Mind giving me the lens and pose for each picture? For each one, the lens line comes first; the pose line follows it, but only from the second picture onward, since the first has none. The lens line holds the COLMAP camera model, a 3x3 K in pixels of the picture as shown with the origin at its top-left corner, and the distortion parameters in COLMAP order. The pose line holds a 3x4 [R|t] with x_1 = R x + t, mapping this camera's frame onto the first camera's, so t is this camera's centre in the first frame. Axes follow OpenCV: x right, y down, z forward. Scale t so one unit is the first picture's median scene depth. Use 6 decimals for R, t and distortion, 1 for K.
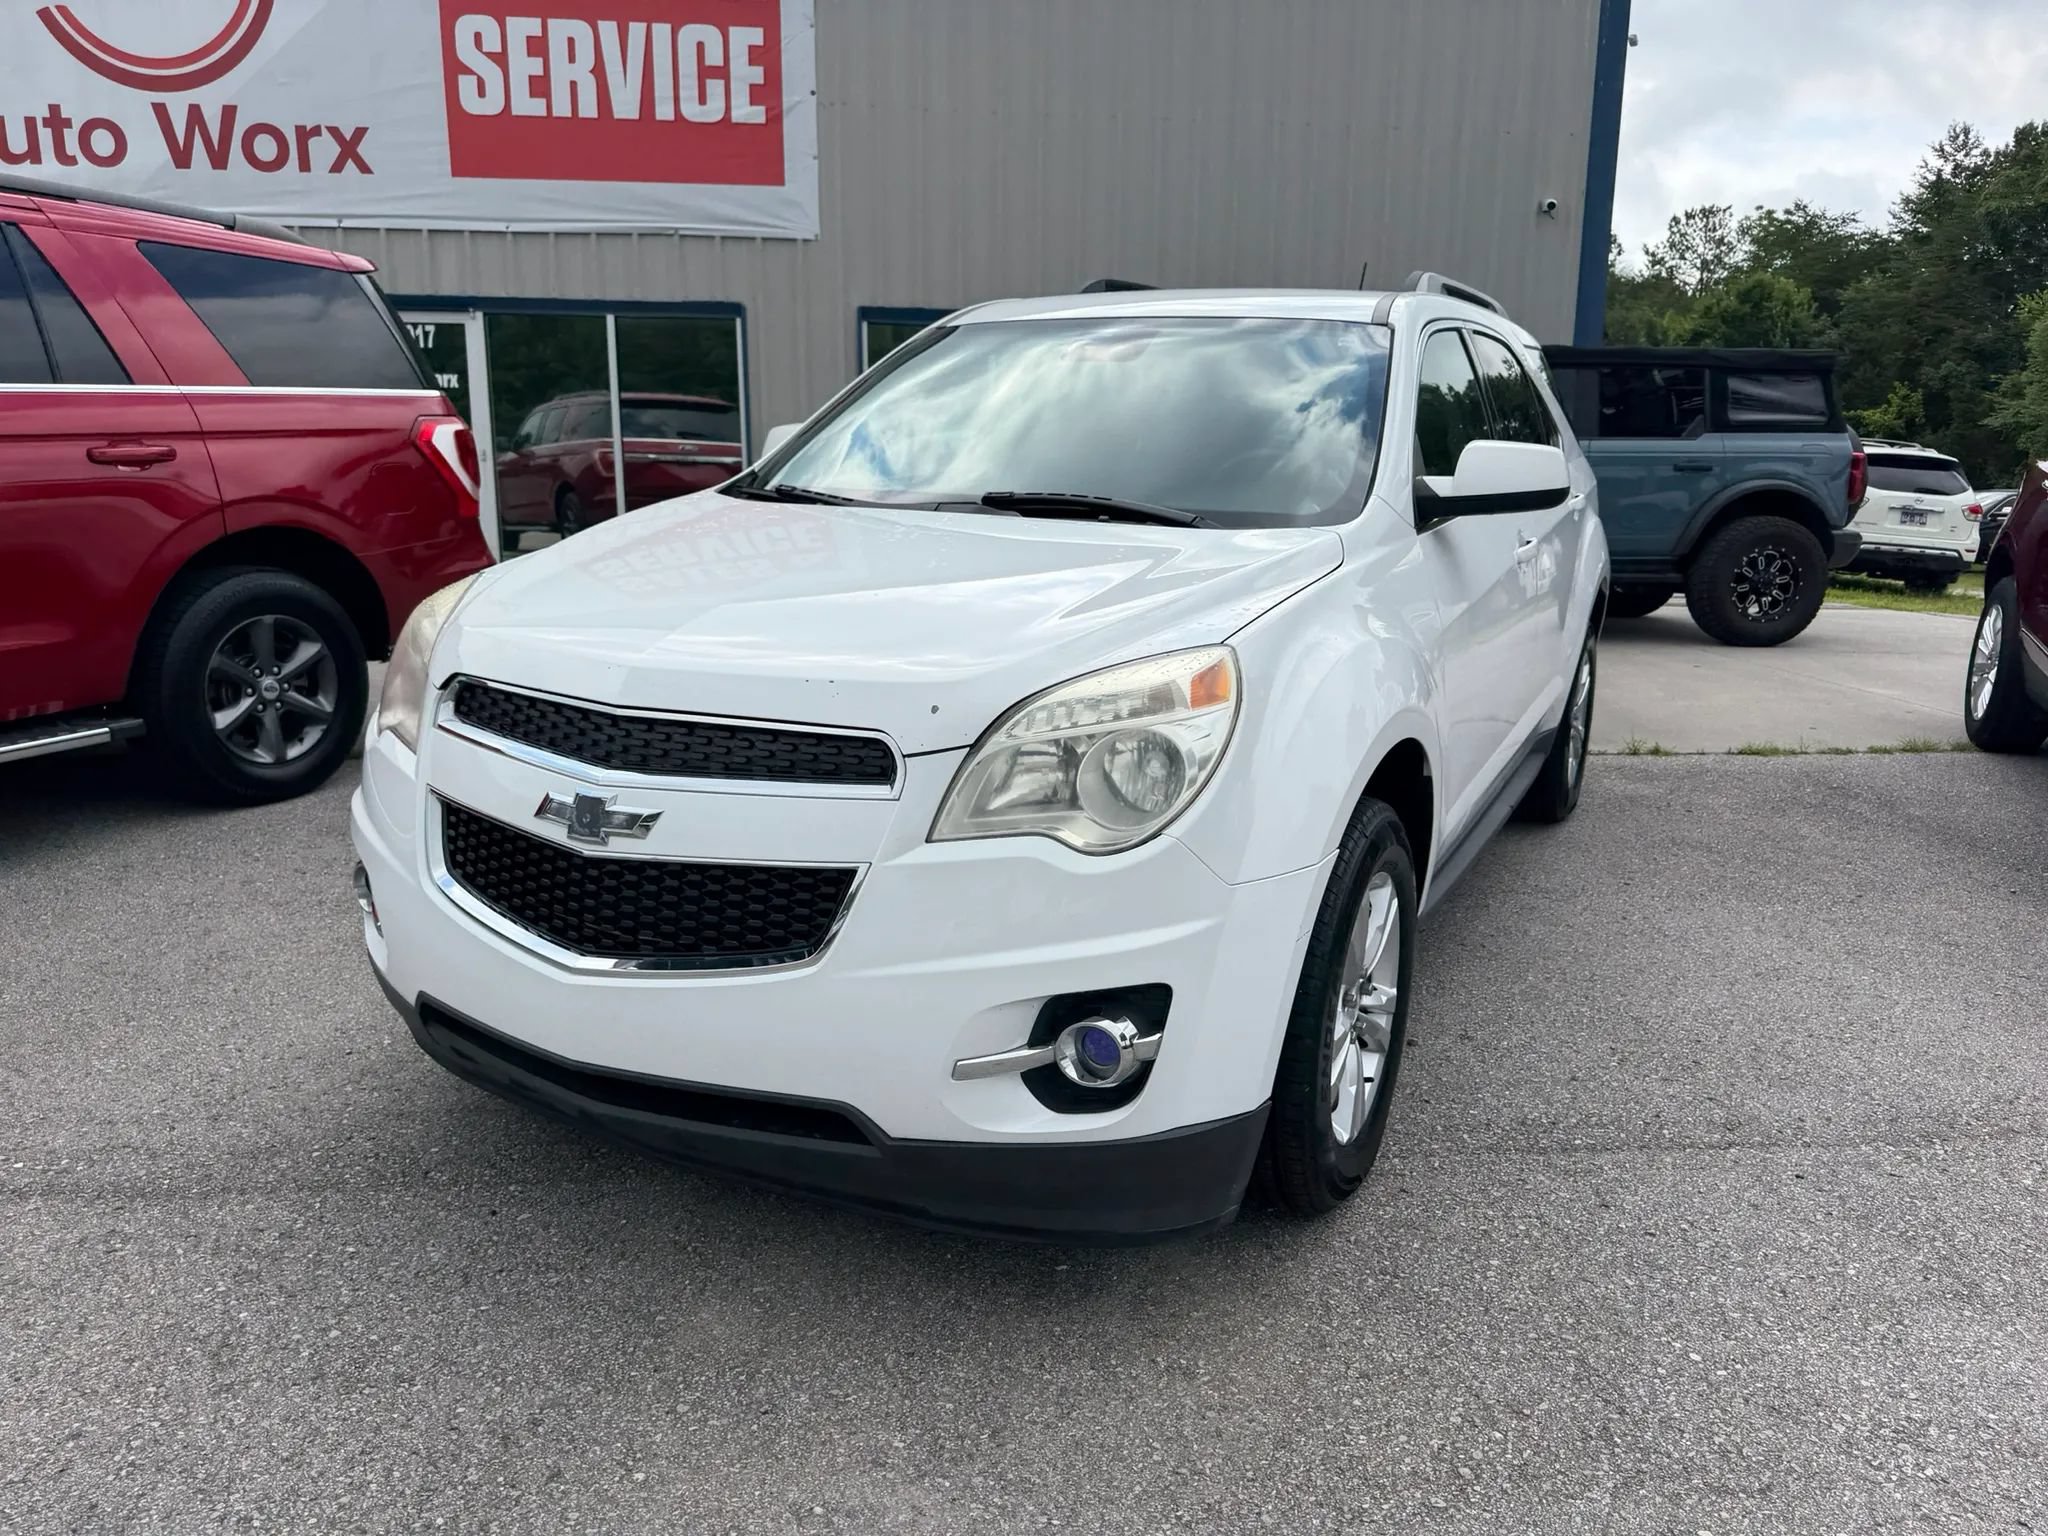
lens RADIAL K [[1483.3, 0, 1023.8], [0, 1483.3, 740.6], [0, 0, 1]] dist [0.029829, -0.048881]
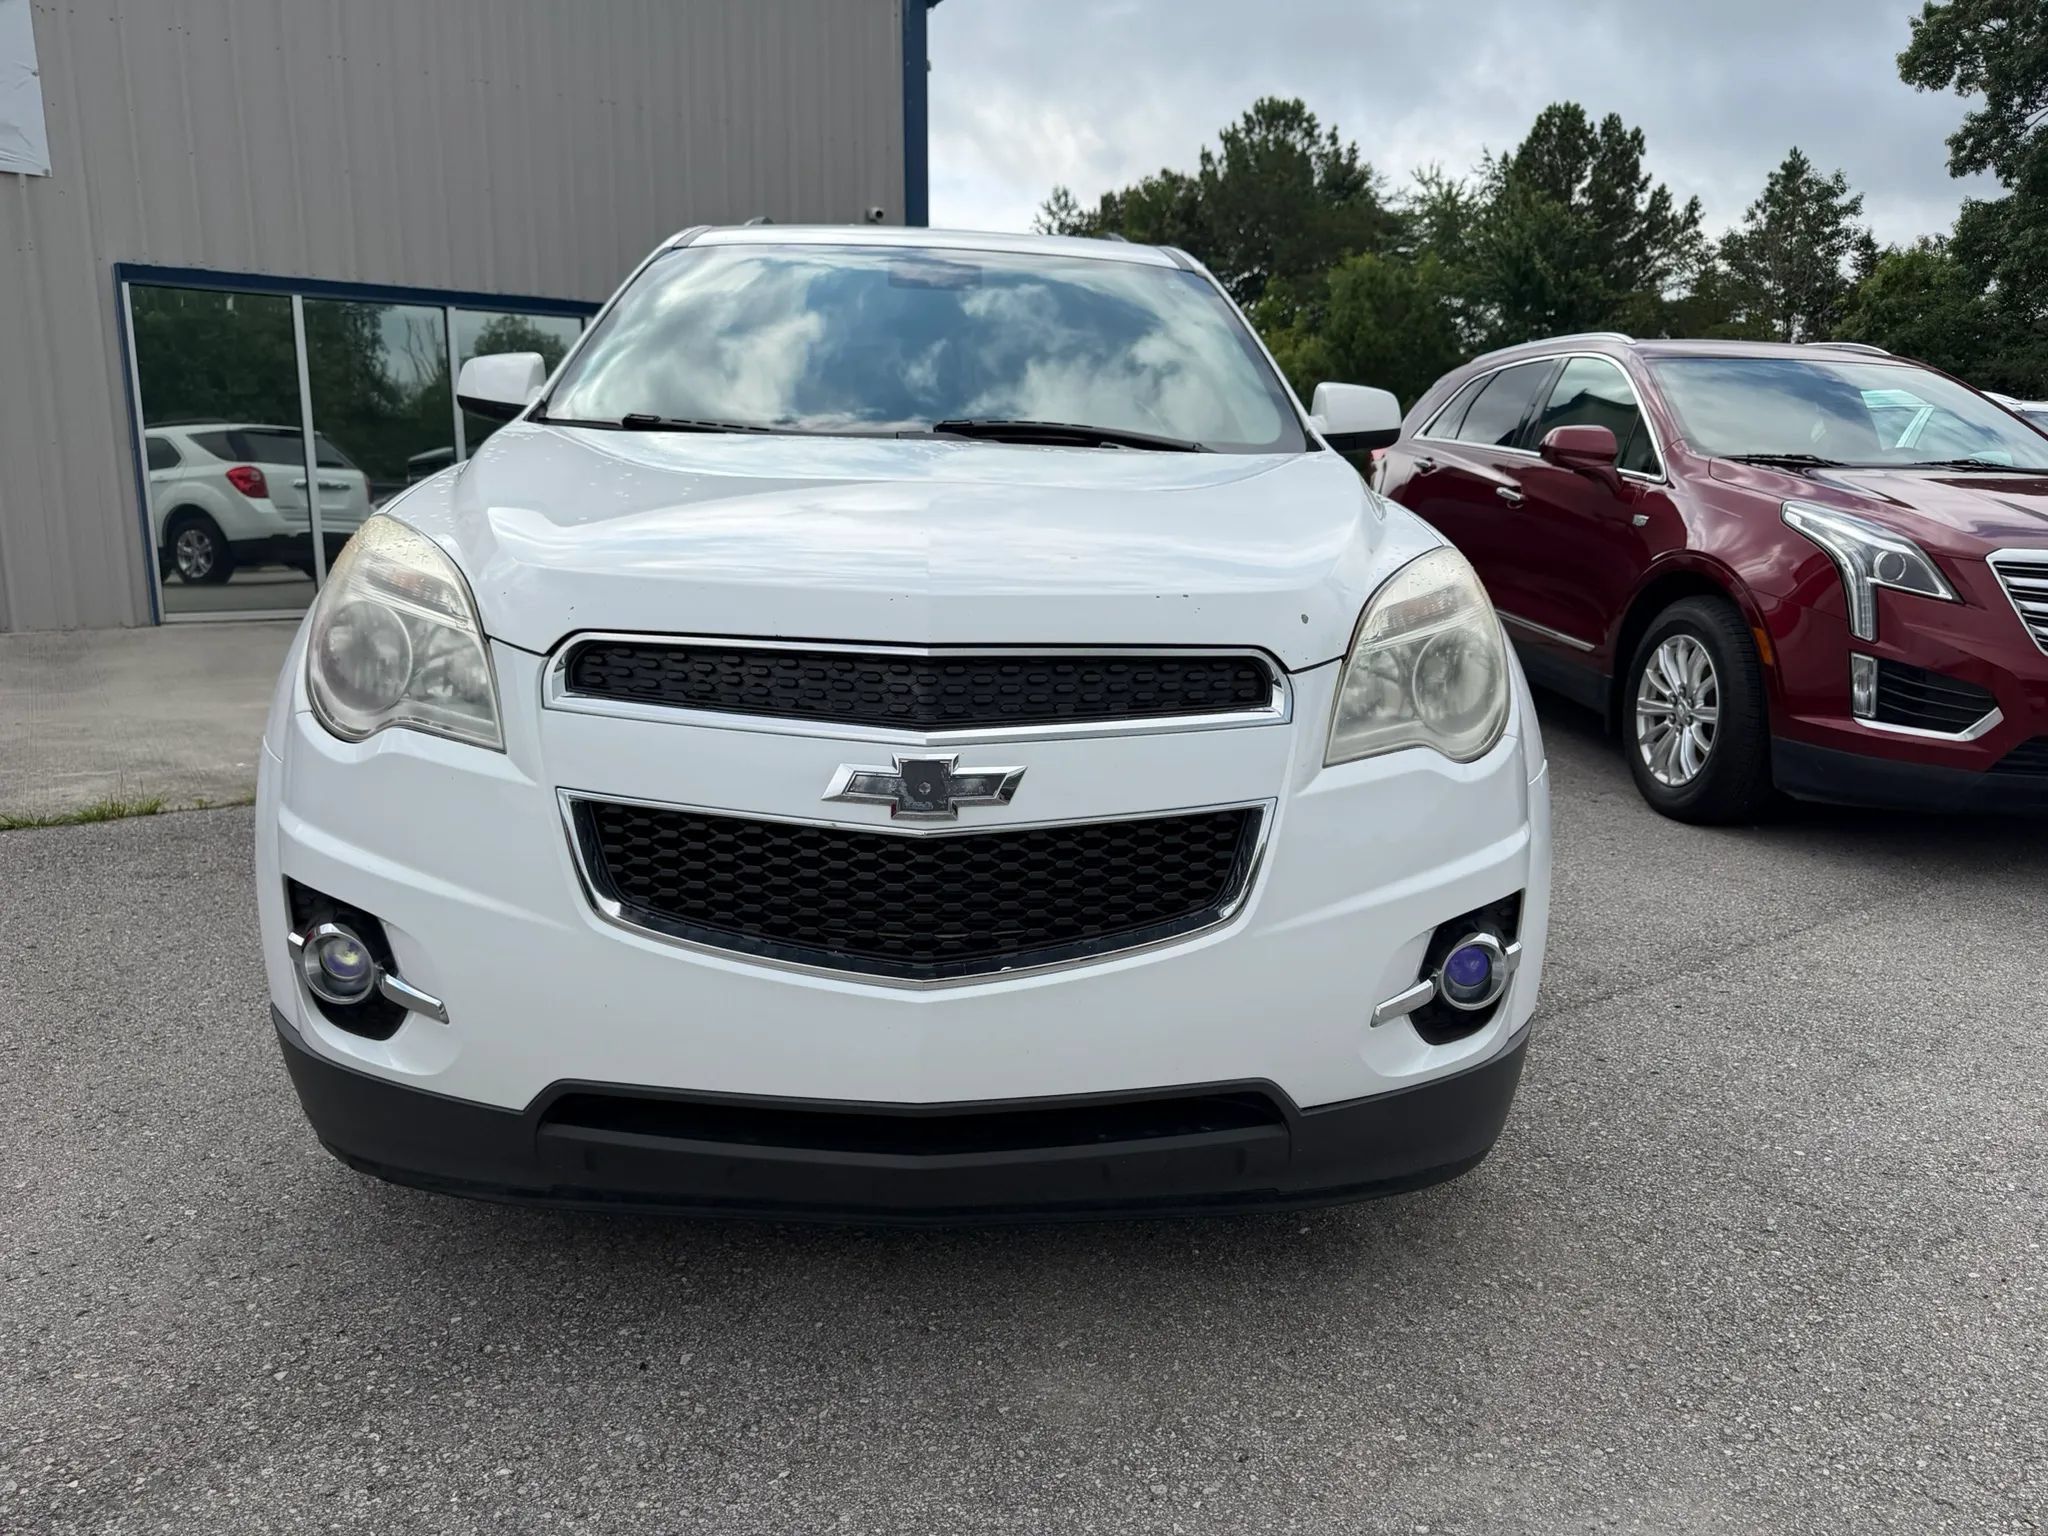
lens RADIAL K [[1473.4, 0, 1028.9], [0, 1473.4, 765.7], [0, 0, 1]] dist [0.001692, -0.006915]
pose [[0.860451, -0.099336, 0.499757, -0.125740], [0.095973, 0.994853, 0.032506, 0.004218], [-0.500414, 0.019994, 0.865556, 0.063702]]
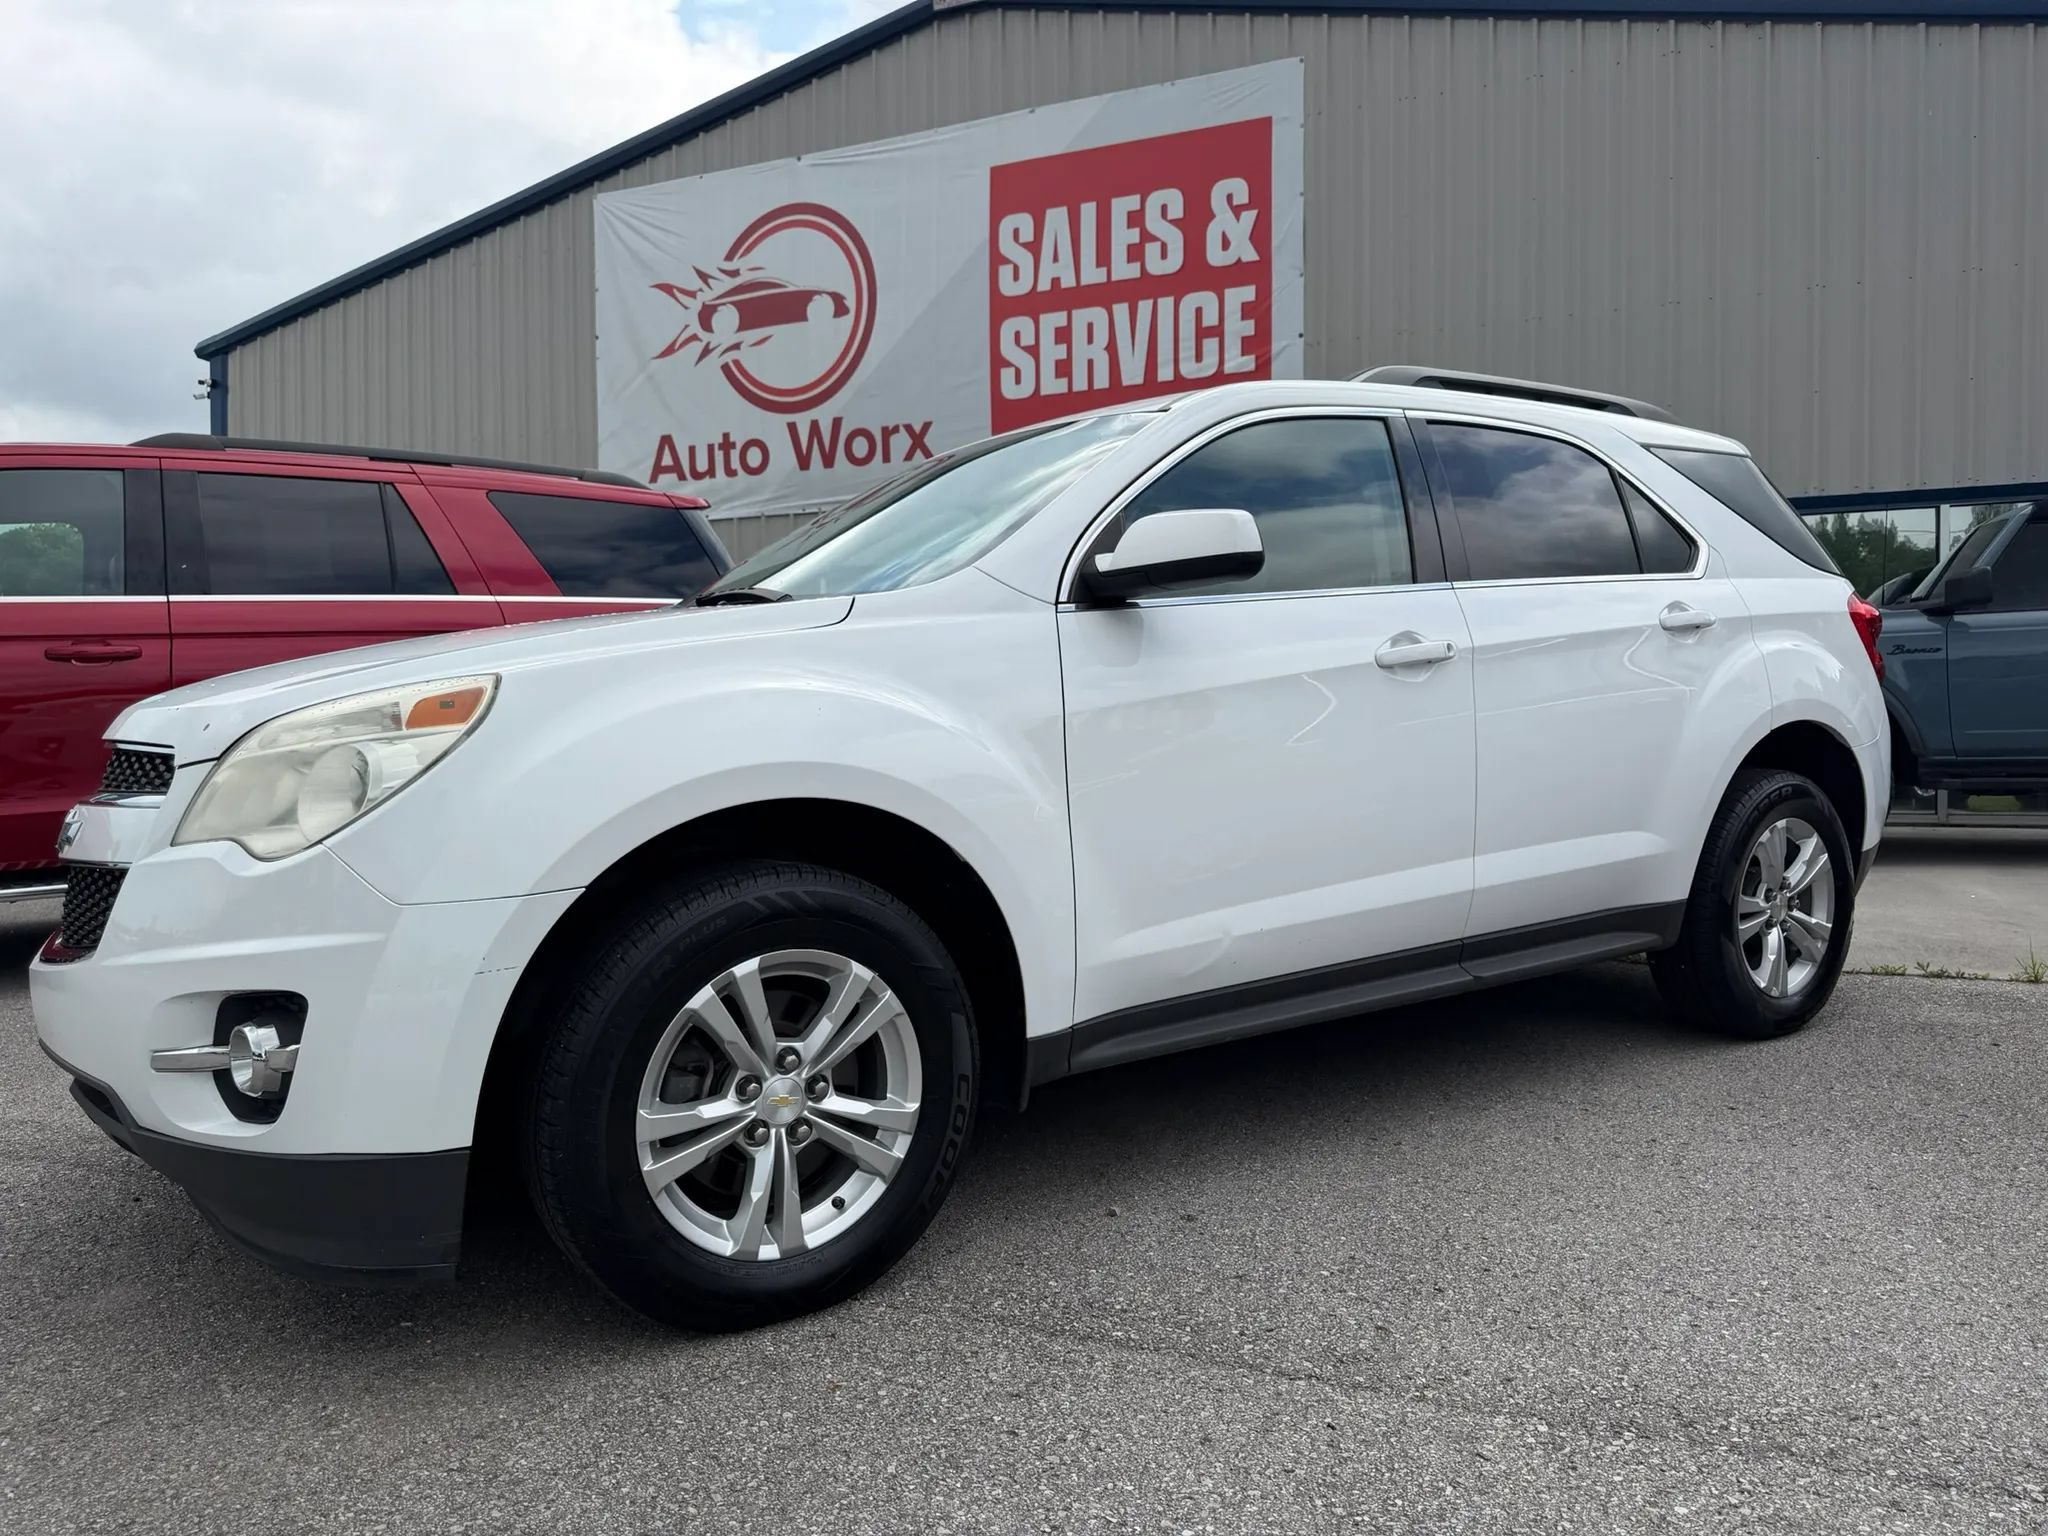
lens RADIAL K [[1458.6, 0, 1024.0], [0, 1458.6, 768.0], [0, 0, 1]] dist [0.038549, -0.052671]
pose [[0.872504, -0.010742, -0.488489, 0.192529], [-0.067116, 0.987647, -0.141596, 0.023600], [0.483975, 0.156329, 0.861005, 0.070625]]
